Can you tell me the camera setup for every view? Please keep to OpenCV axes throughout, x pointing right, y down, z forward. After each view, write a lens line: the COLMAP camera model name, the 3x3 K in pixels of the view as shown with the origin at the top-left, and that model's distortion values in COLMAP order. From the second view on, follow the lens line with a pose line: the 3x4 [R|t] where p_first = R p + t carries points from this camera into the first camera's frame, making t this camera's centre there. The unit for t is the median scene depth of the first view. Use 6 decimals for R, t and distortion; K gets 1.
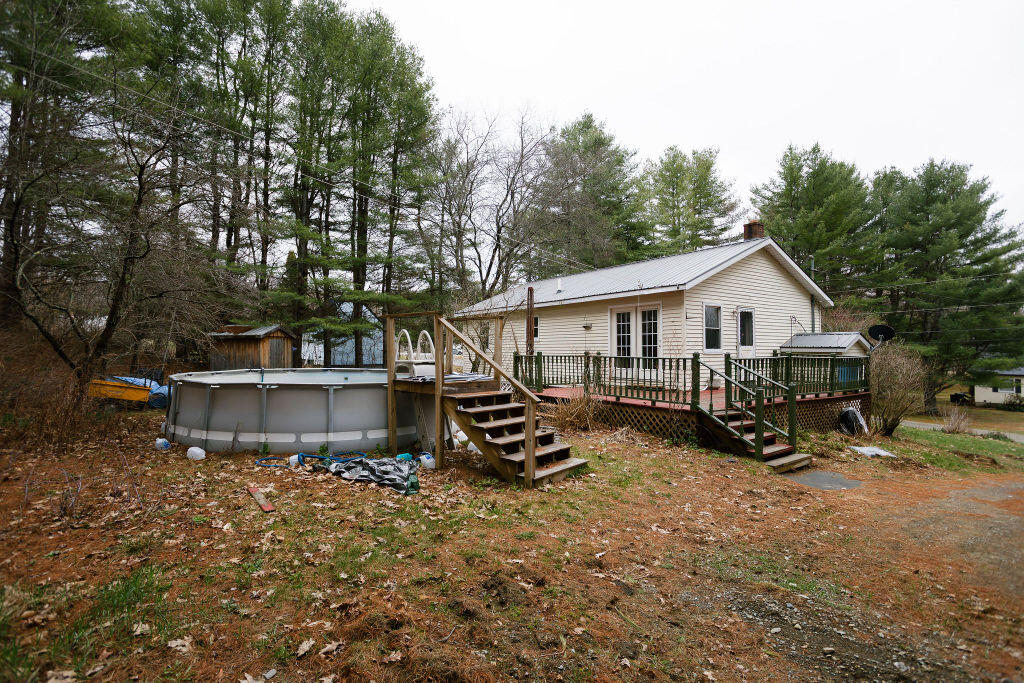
lens RADIAL K [[507.1, 0, 512.0], [0, 507.1, 341.5], [0, 0, 1]] dist [0.001419, 0.001259]
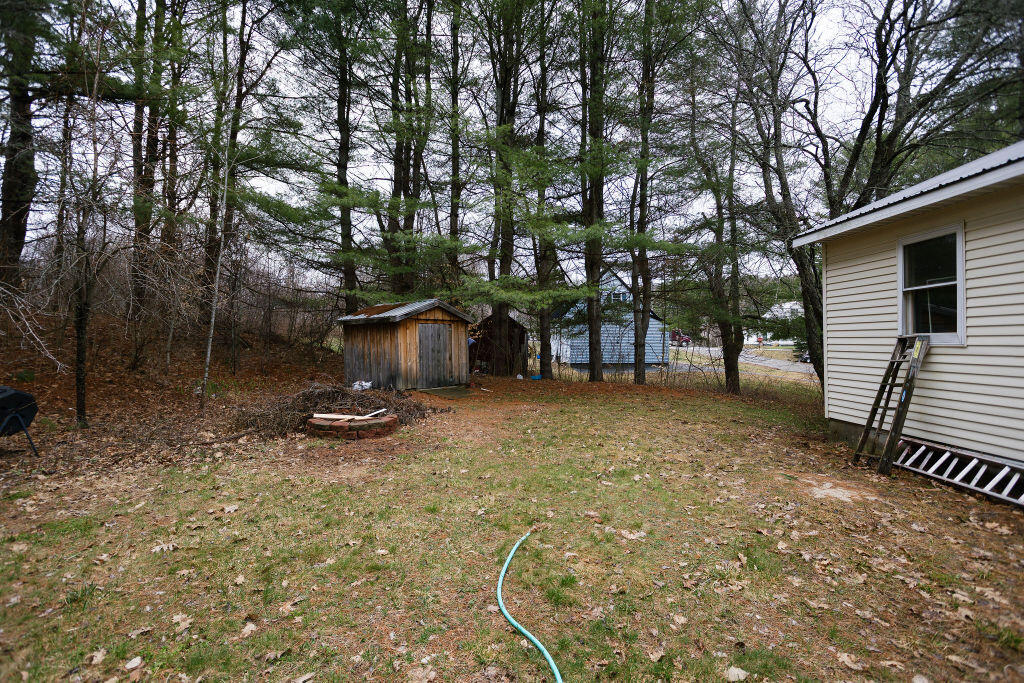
lens RADIAL K [[507.1, 0, 512.0], [0, 507.1, 341.5], [0, 0, 1]] dist [0.001419, 0.001259]
pose [[0.814024, -0.013400, -0.580676, -0.046116], [0.023837, 0.999662, 0.010347, 0.011768], [0.580342, -0.022264, 0.814069, 0.571424]]
